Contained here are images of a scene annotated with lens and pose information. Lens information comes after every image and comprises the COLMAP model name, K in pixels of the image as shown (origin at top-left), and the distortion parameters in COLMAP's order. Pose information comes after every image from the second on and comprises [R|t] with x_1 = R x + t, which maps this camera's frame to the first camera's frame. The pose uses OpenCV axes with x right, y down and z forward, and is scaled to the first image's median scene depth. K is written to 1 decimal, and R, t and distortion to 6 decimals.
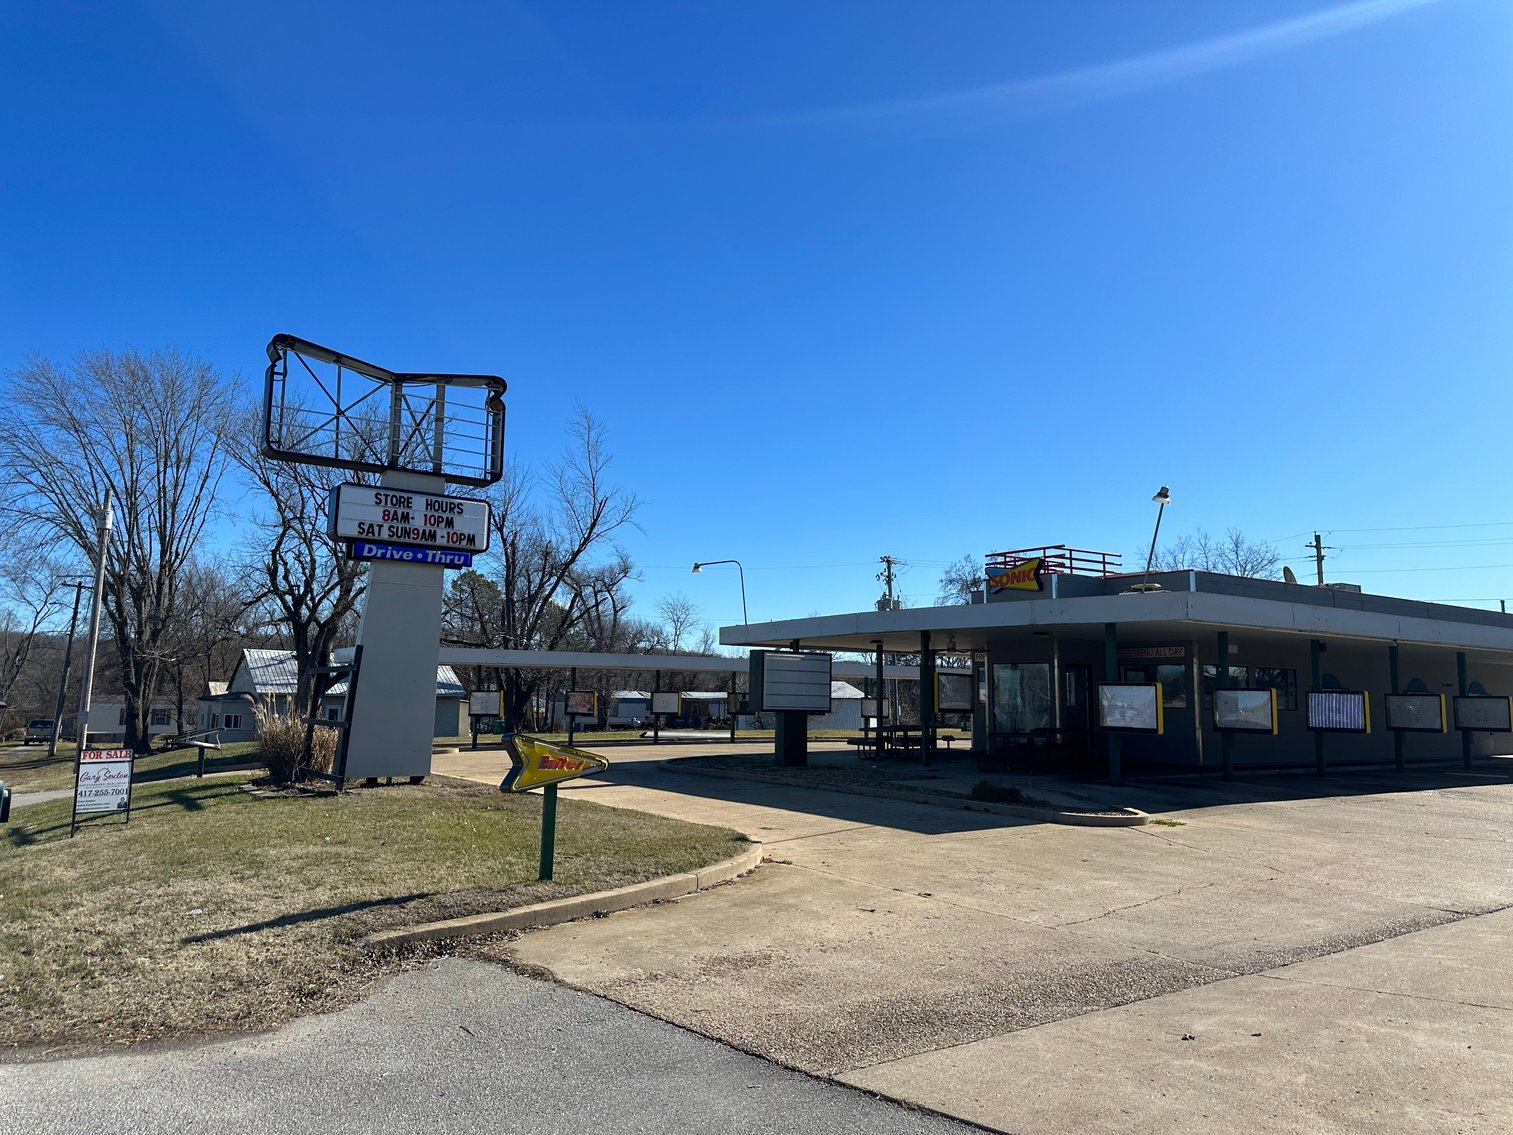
lens RADIAL K [[1051.6, 0, 760.2], [0, 1051.6, 558.3], [0, 0, 1]] dist [0.151410, -0.228666]
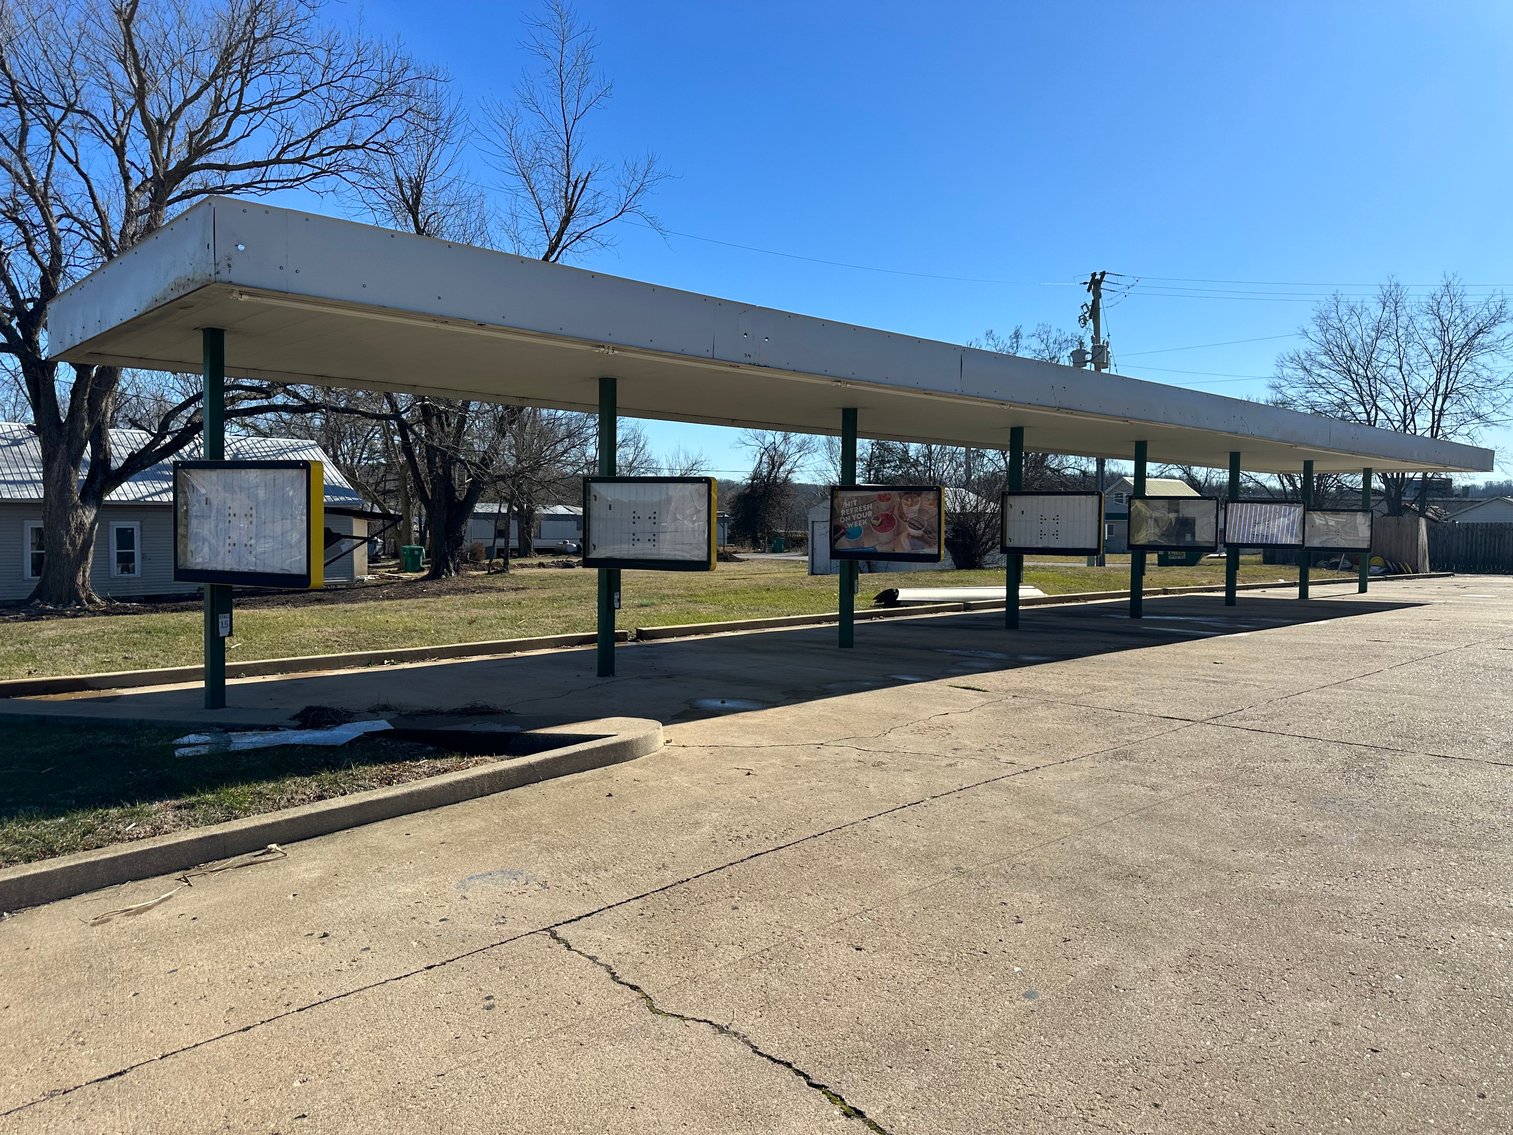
lens RADIAL K [[1051.6, 0, 760.2], [0, 1051.6, 558.3], [0, 0, 1]] dist [0.151410, -0.228666]
pose [[0.989002, -0.008985, 0.147632, -0.253930], [-0.016645, 0.985051, 0.171454, 0.089454], [-0.146965, -0.172026, 0.974068, 0.667962]]
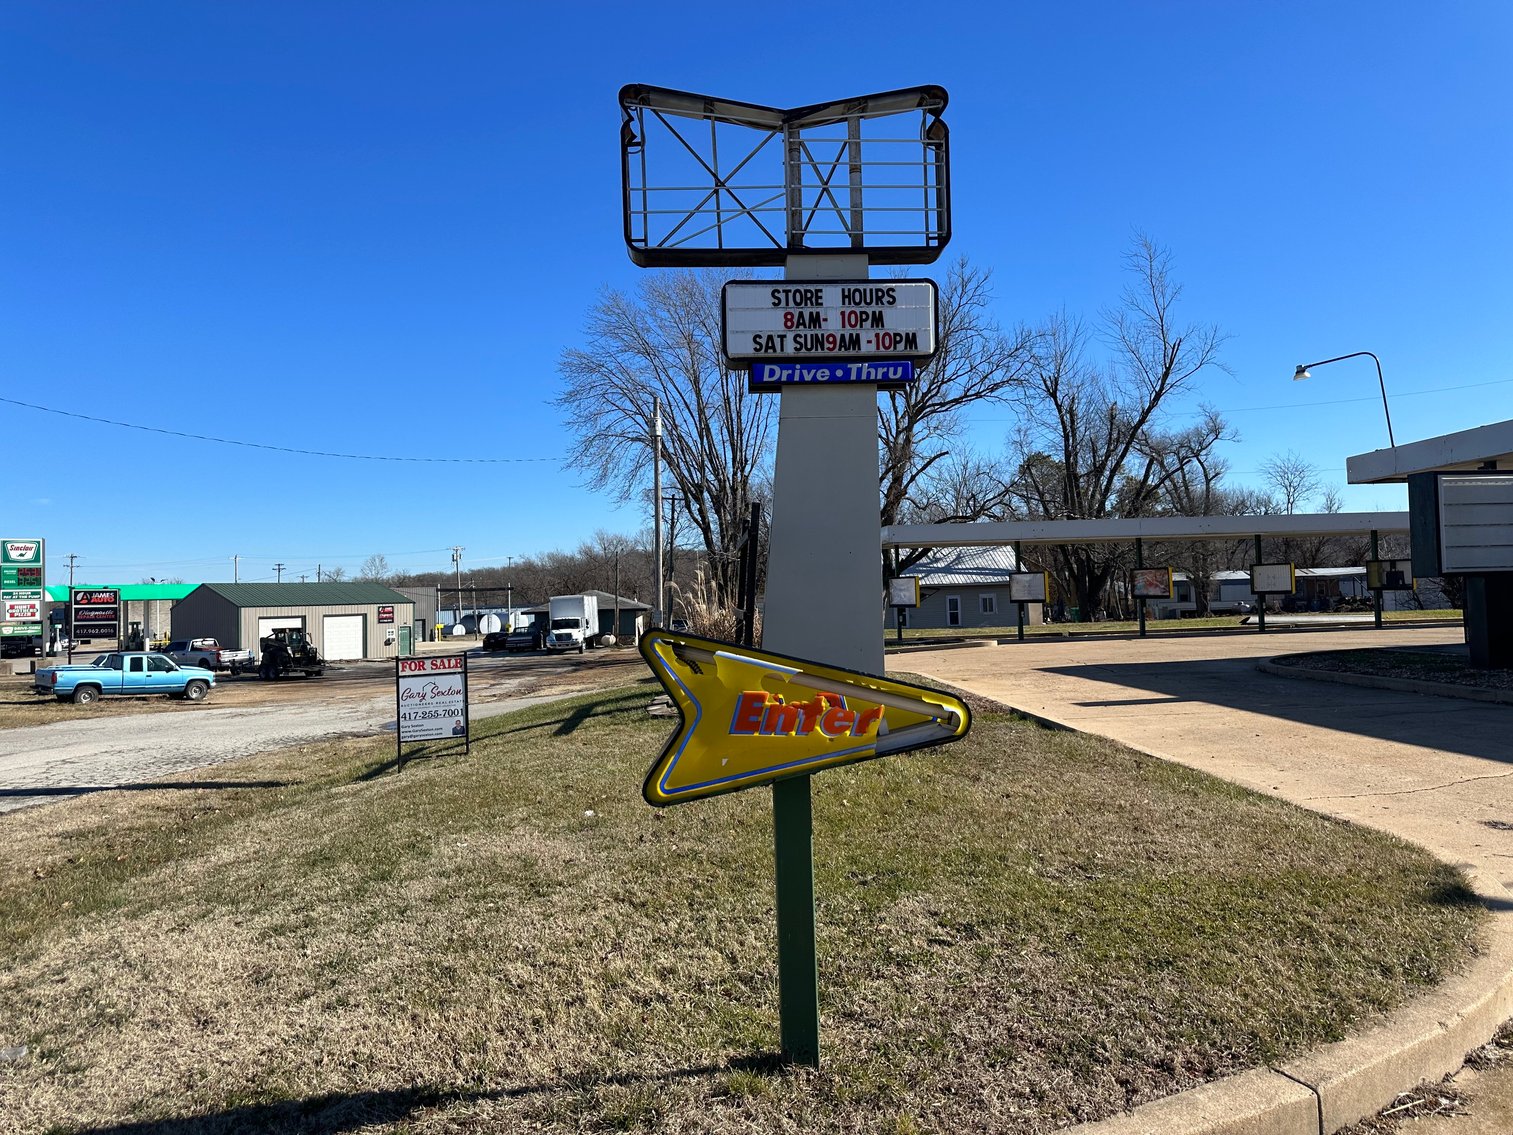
lens RADIAL K [[1059.0, 0, 756.5], [0, 1059.0, 567.5], [0, 0, 1]] dist [0.080855, -0.115809]
pose [[0.853566, -0.054971, -0.518076, -0.007382], [0.112074, 0.990510, 0.079551, 0.028272], [0.508787, -0.125965, 0.851627, 0.170551]]
